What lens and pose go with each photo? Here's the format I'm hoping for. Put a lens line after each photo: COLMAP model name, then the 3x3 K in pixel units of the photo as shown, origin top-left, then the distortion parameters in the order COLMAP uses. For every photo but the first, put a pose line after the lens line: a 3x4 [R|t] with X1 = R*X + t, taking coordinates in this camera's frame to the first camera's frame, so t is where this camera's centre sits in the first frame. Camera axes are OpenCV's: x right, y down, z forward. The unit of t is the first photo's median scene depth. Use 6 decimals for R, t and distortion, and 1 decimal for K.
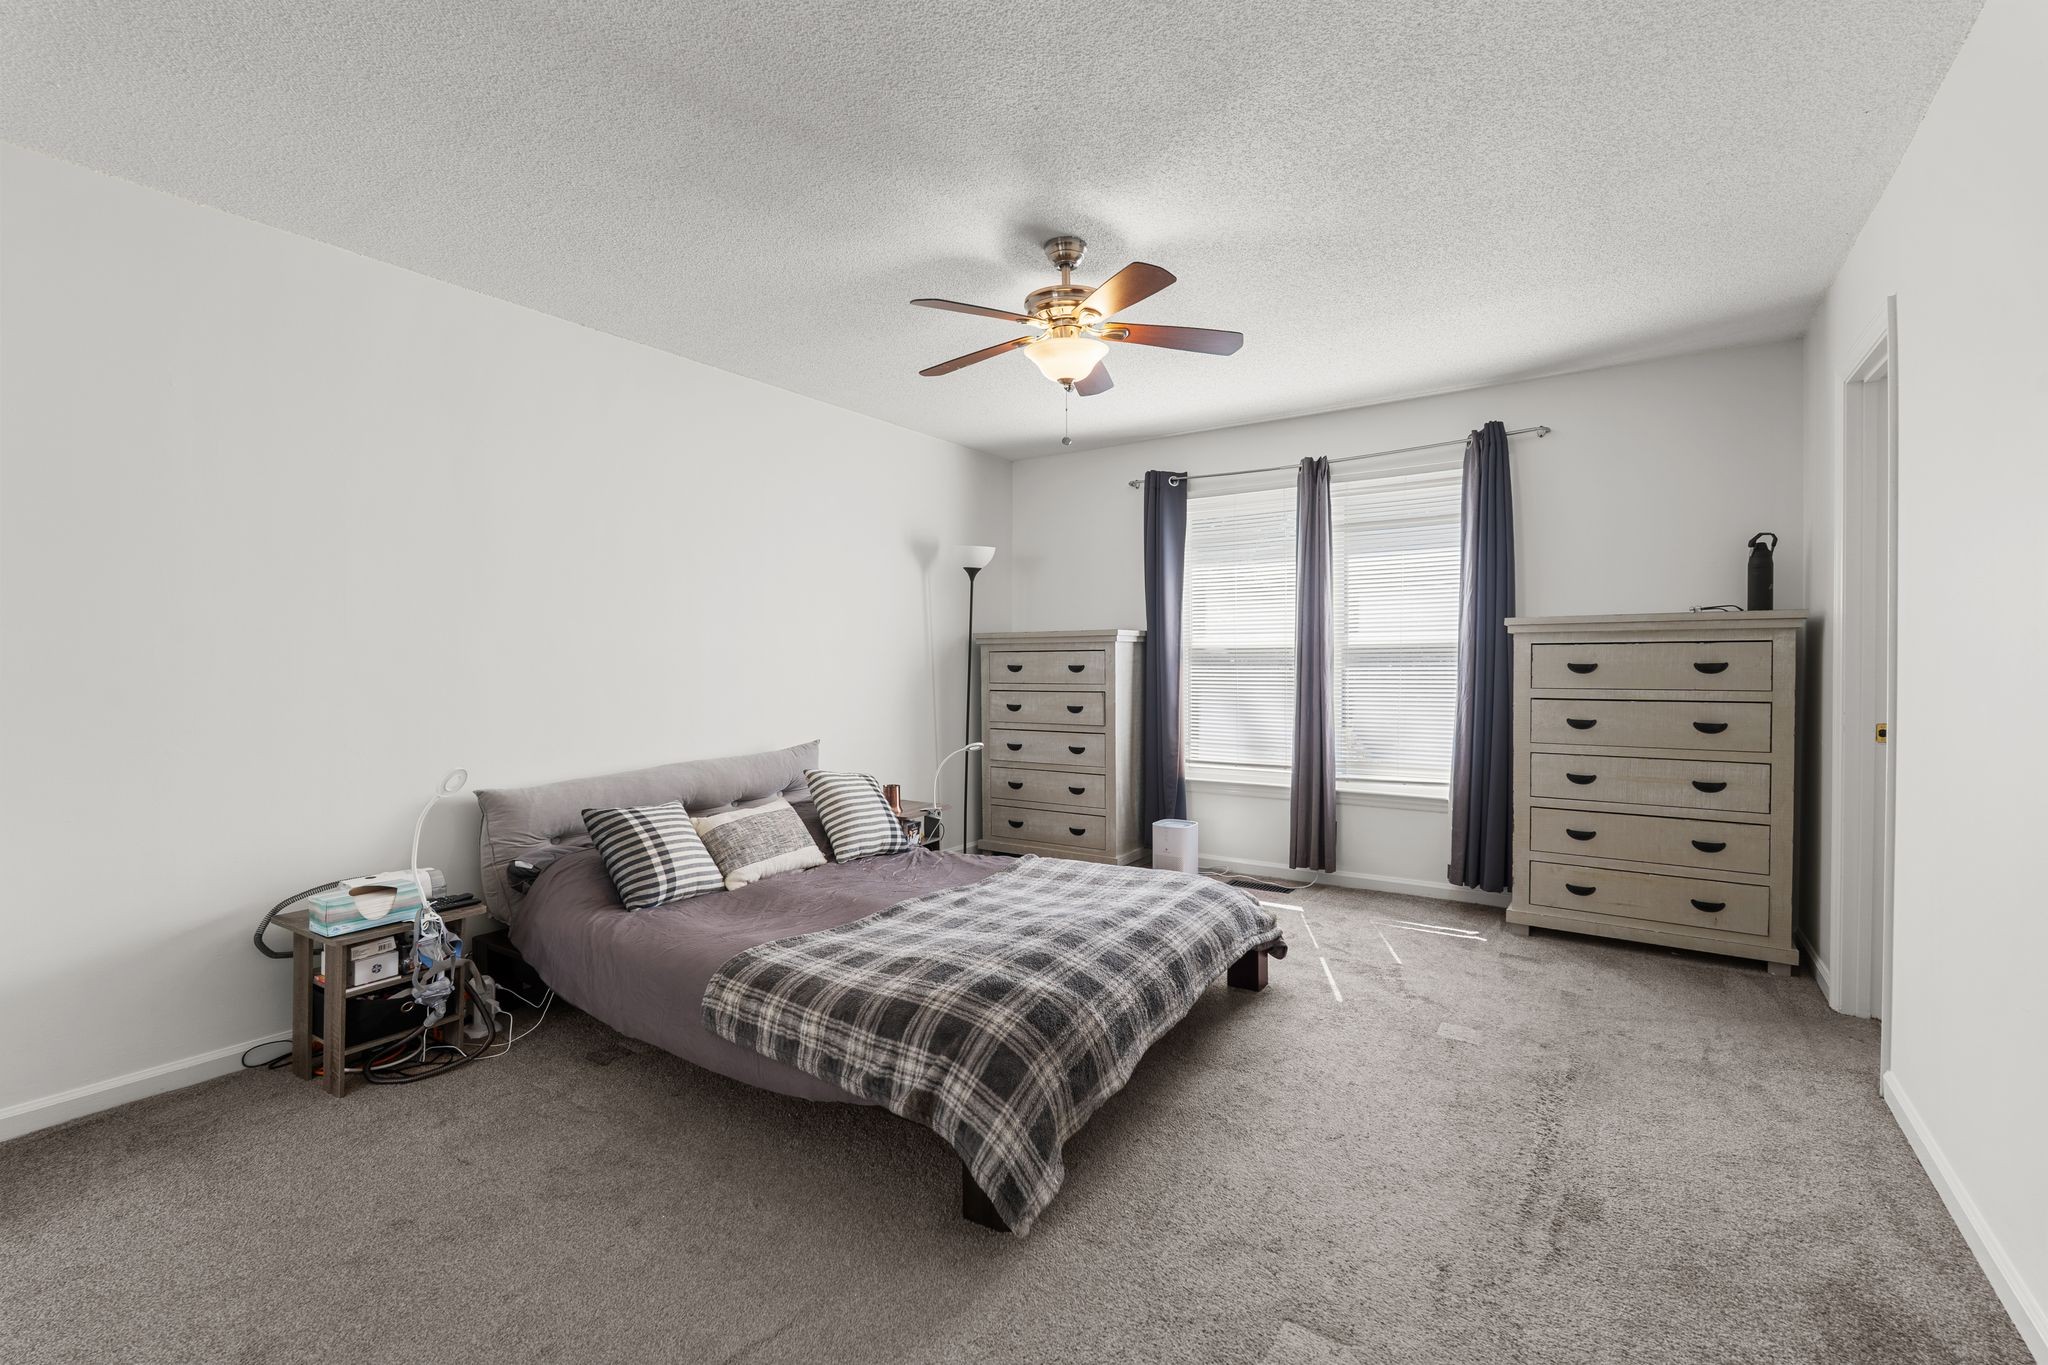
lens RADIAL K [[865.7, 0, 1024.0], [0, 865.7, 682.5], [0, 0, 1]] dist [-0.000647, -0.000031]
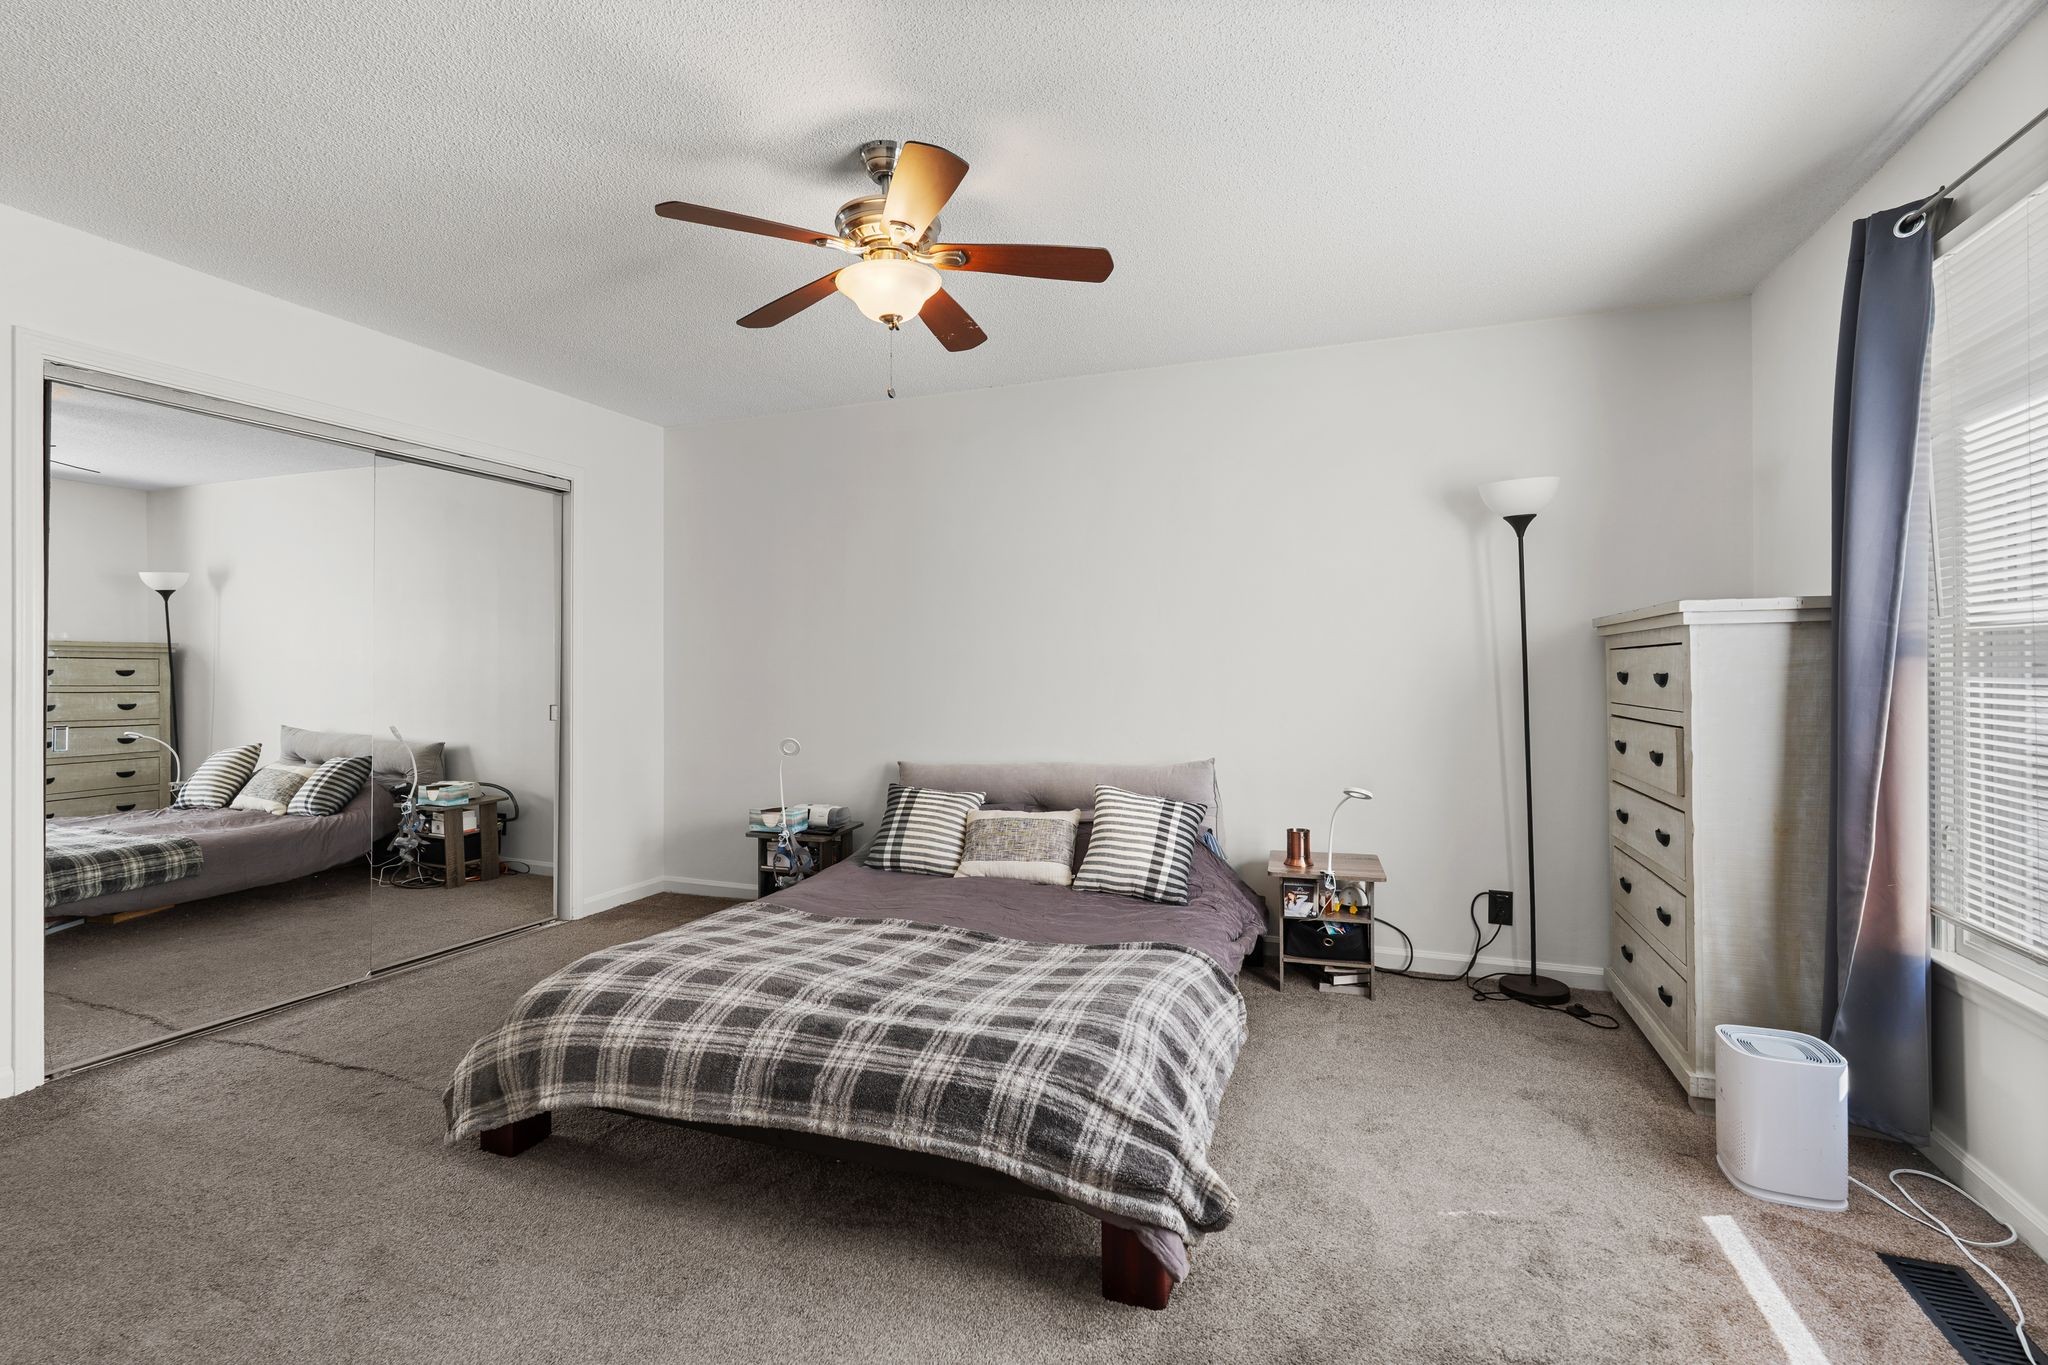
lens RADIAL K [[902.2, 0, 1024.0], [0, 902.2, 682.5], [0, 0, 1]] dist [-0.000418, -0.000179]
pose [[0.252451, 0.014361, -0.967503, 0.636885], [-0.022358, 0.999709, 0.009006, -0.014254], [0.967351, 0.019358, 0.252698, 0.657956]]
